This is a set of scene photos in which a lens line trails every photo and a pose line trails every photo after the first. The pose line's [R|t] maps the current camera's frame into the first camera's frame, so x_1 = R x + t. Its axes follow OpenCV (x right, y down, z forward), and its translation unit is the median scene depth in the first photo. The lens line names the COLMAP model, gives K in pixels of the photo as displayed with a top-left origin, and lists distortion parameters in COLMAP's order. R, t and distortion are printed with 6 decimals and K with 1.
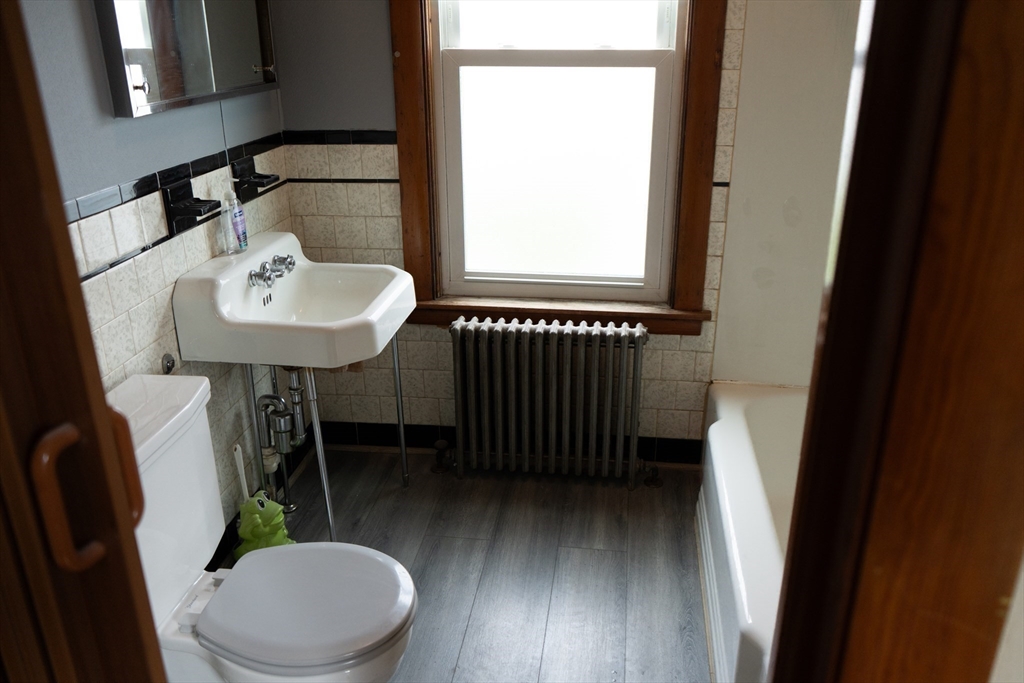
lens RADIAL K [[821.8, 0, 512.0], [0, 821.8, 341.5], [0, 0, 1]] dist [-0.009175, -0.005597]
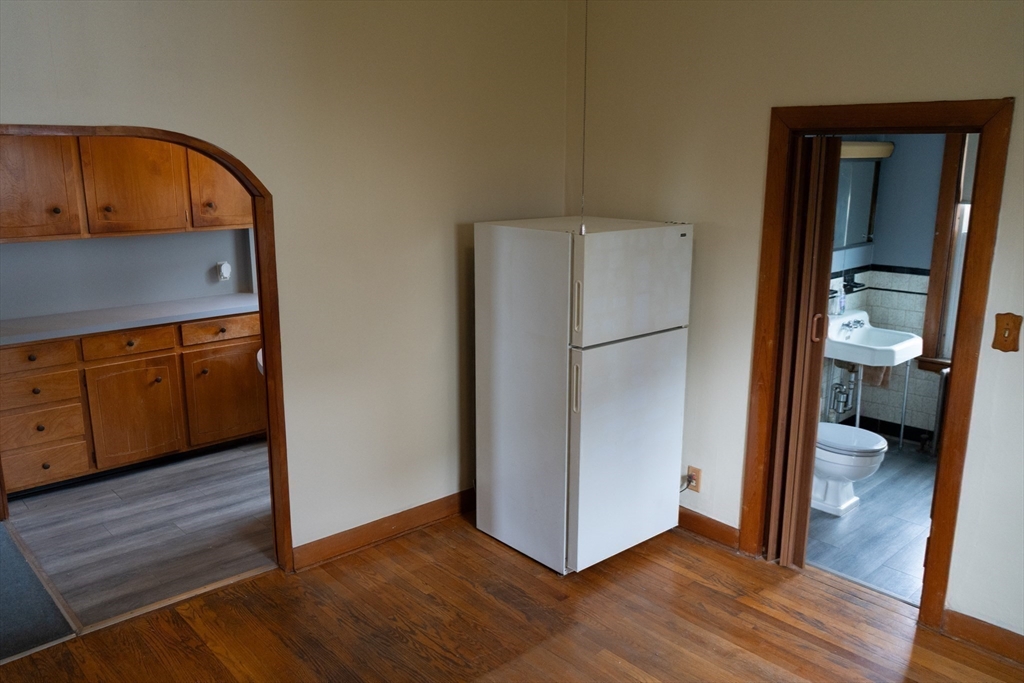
lens RADIAL K [[821.8, 0, 512.0], [0, 821.8, 341.5], [0, 0, 1]] dist [-0.009175, -0.005597]
pose [[0.775688, 0.152224, -0.612484, 0.343291], [-0.237110, 0.969672, -0.059293, 0.294979], [0.584883, 0.191219, 0.788256, -1.226637]]
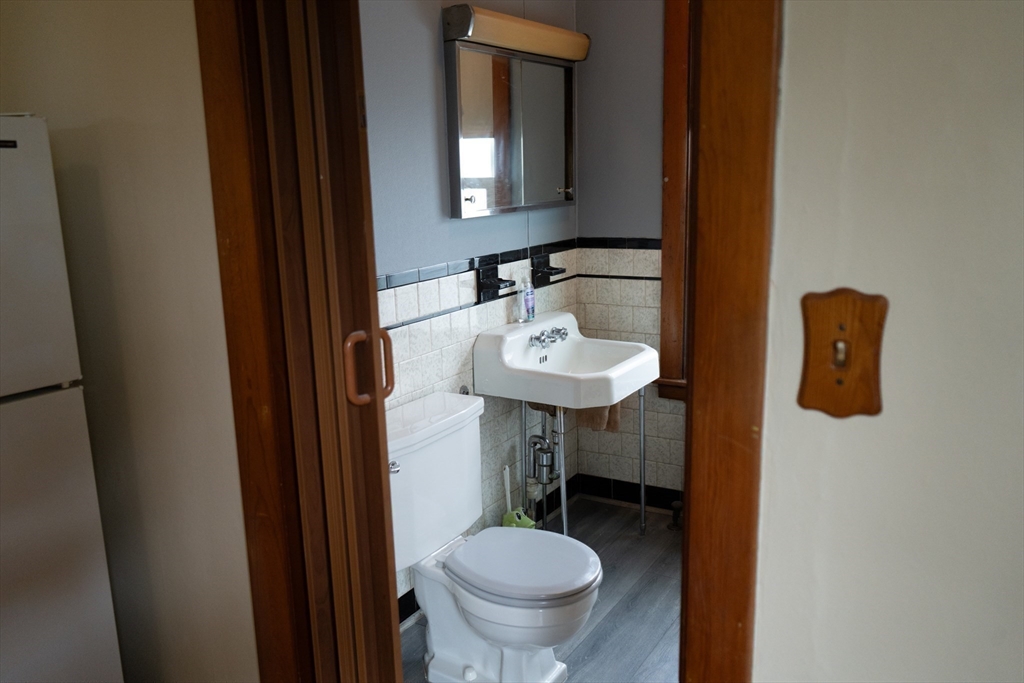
lens RADIAL K [[821.8, 0, 512.0], [0, 821.8, 341.5], [0, 0, 1]] dist [-0.009175, -0.005597]
pose [[0.913079, 0.072029, -0.401371, 0.176351], [-0.133190, 0.982972, -0.126593, 0.091510], [0.385418, 0.169048, 0.907125, -0.208592]]
